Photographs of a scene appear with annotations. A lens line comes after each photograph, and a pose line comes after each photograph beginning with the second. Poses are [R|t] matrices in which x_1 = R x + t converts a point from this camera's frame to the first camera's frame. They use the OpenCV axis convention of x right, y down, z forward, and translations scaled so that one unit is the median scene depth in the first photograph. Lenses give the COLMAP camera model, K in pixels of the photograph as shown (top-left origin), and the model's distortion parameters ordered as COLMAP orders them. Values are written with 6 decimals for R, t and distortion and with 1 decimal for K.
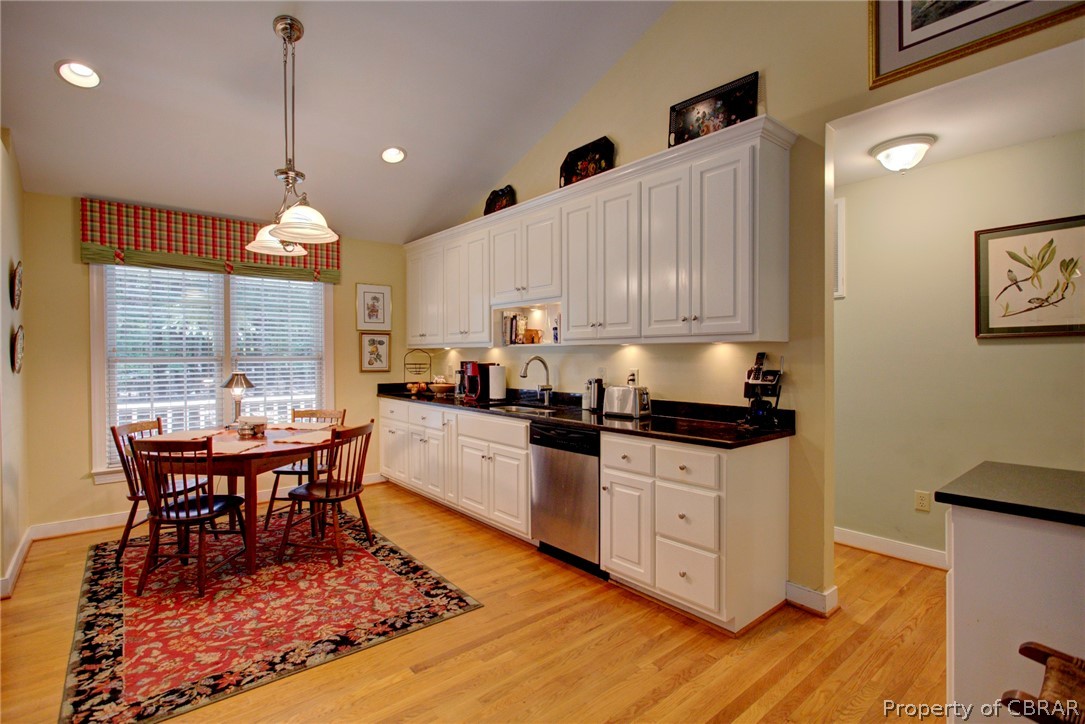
lens RADIAL K [[515.6, 0, 542.5], [0, 515.6, 362.0], [0, 0, 1]] dist [-0.008572, 0.000966]
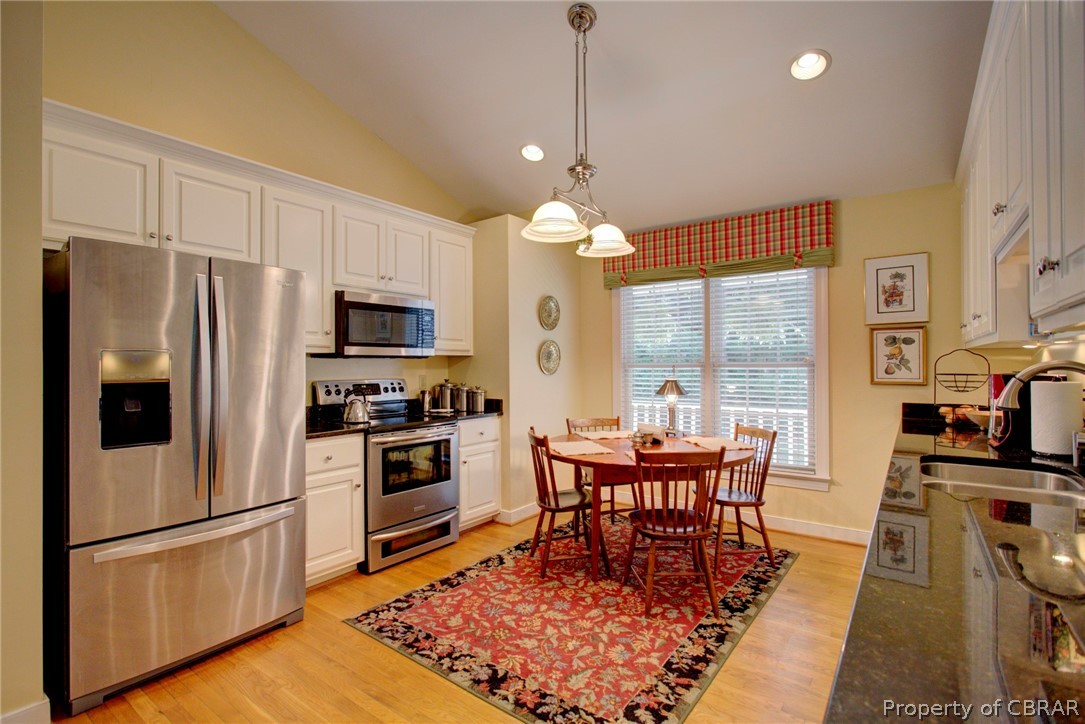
lens RADIAL K [[517.7, 0, 538.1], [0, 517.7, 361.9], [0, 0, 1]] dist [-0.009040, 0.001111]
pose [[0.219726, -0.001093, -0.975561, 0.400898], [-0.008340, 0.999961, -0.002999, -0.008409], [0.975526, 0.008795, 0.219709, 0.687024]]
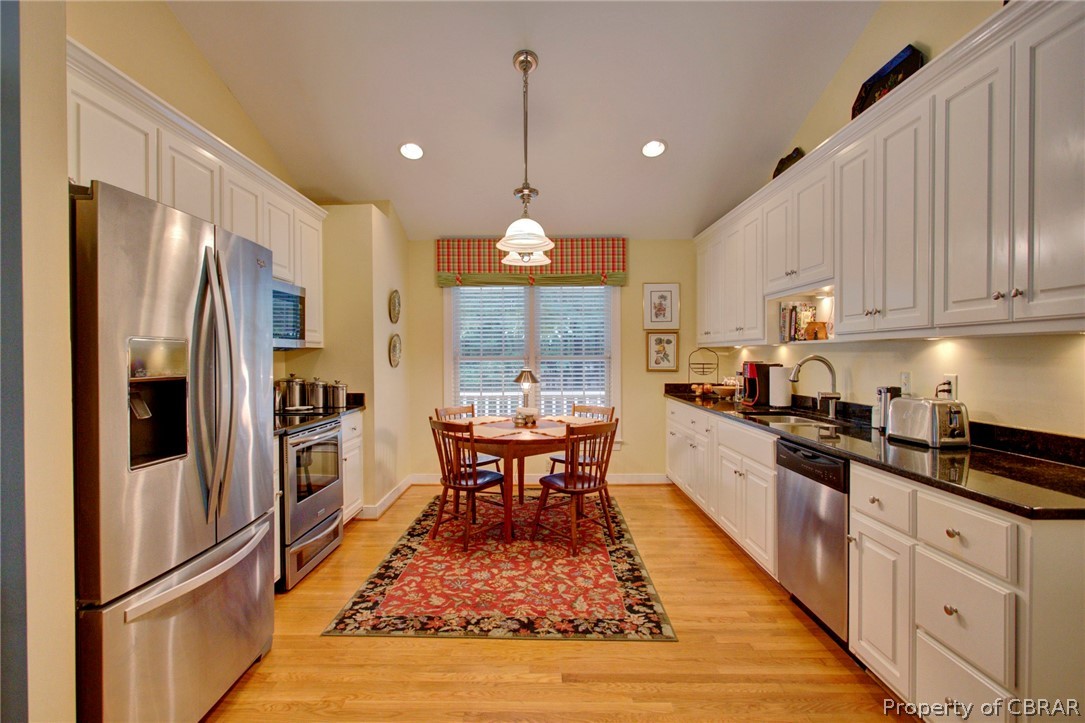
lens RADIAL K [[517.7, 0, 538.1], [0, 517.7, 361.4], [0, 0, 1]] dist [-0.009040, 0.001111]
pose [[0.756143, 0.007812, -0.654359, 0.252685], [-0.007539, 0.999966, 0.003225, -0.002374], [0.654363, 0.002495, 0.756177, 0.164611]]
